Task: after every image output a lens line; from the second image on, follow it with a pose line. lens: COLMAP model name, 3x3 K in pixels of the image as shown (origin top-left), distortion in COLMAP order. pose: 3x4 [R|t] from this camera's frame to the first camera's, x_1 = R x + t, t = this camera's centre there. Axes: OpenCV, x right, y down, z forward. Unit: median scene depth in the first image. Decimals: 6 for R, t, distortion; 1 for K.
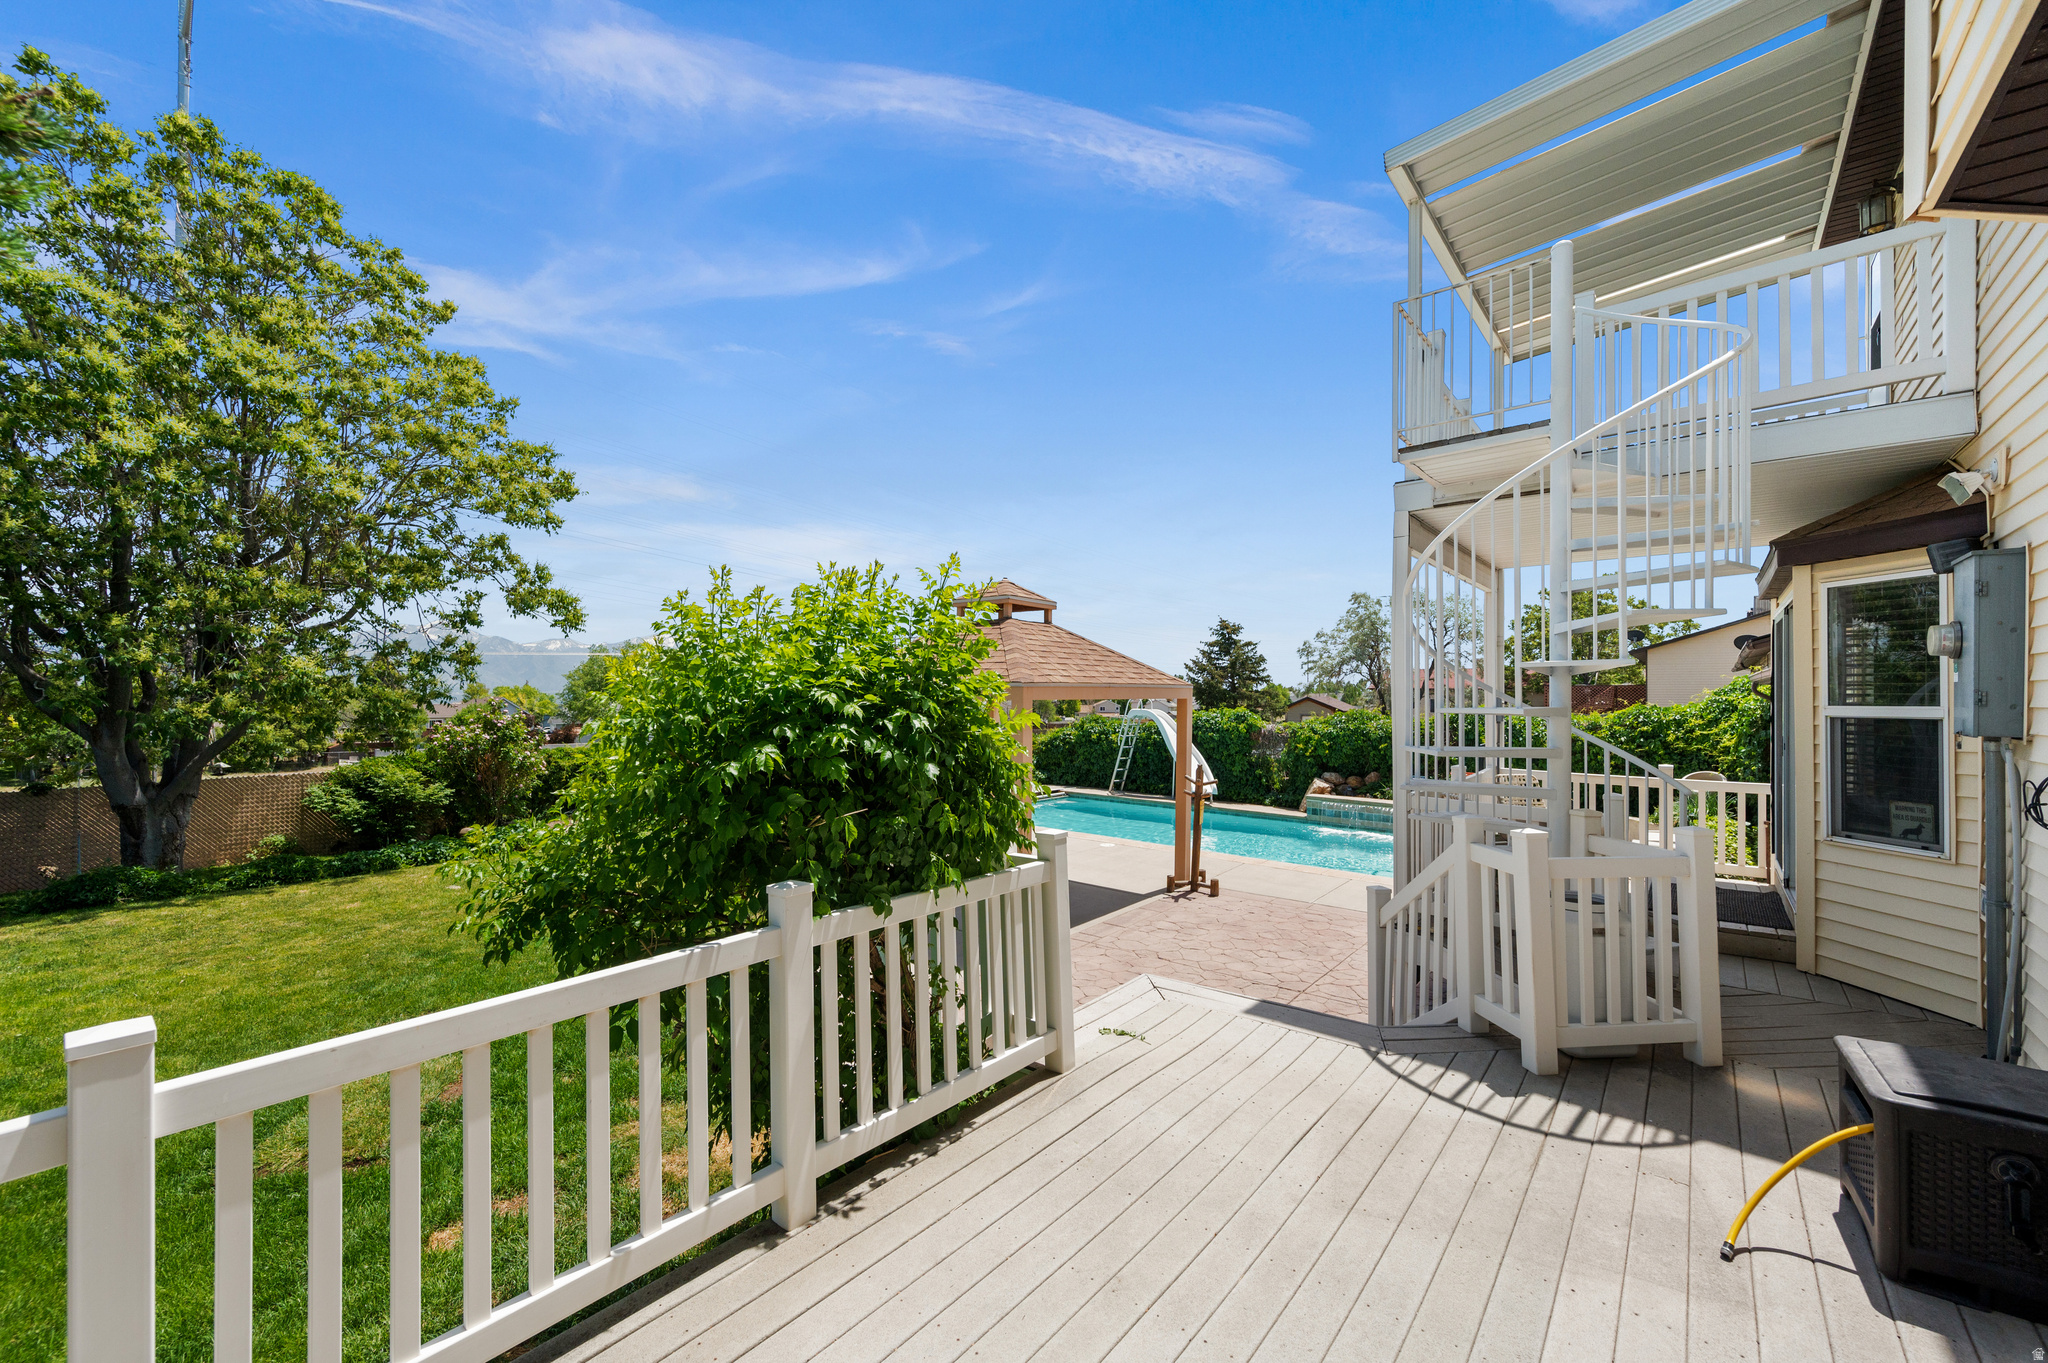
lens RADIAL K [[809.4, 0, 1024.0], [0, 809.4, 681.5], [0, 0, 1]] dist [-0.000321, -0.000038]
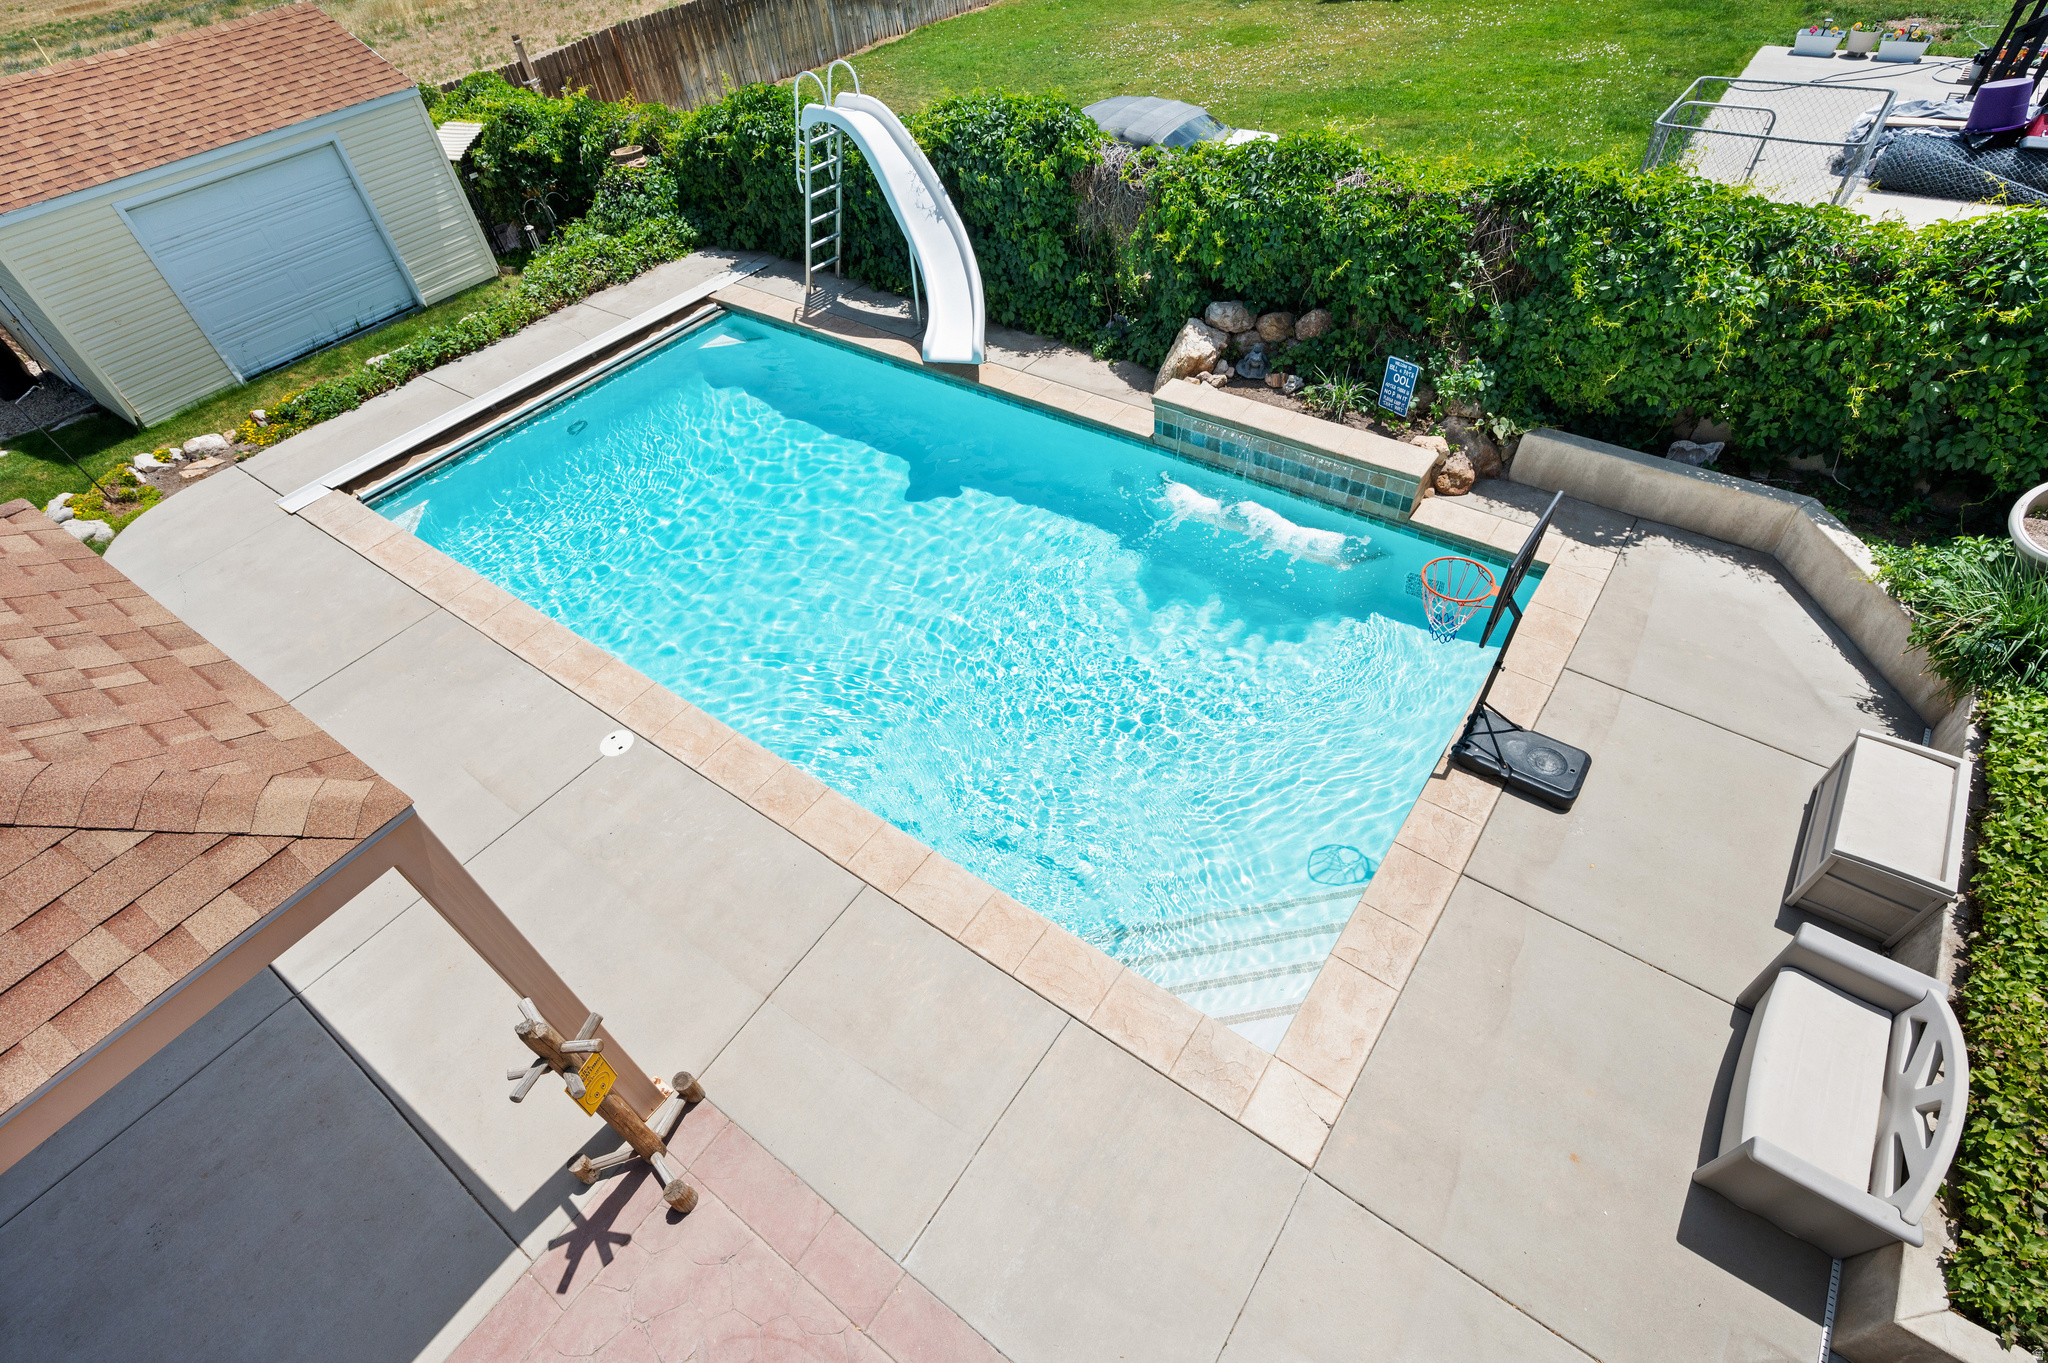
lens RADIAL K [[994.3, 0, 1024.0], [0, 994.3, 681.5], [0, 0, 1]] dist [-0.000144, -0.000053]
pose [[0.994172, -0.107720, -0.004187, 0.253560], [0.077545, 0.687616, 0.721922, -0.147310], [-0.074886, -0.718040, 0.691962, 0.493922]]
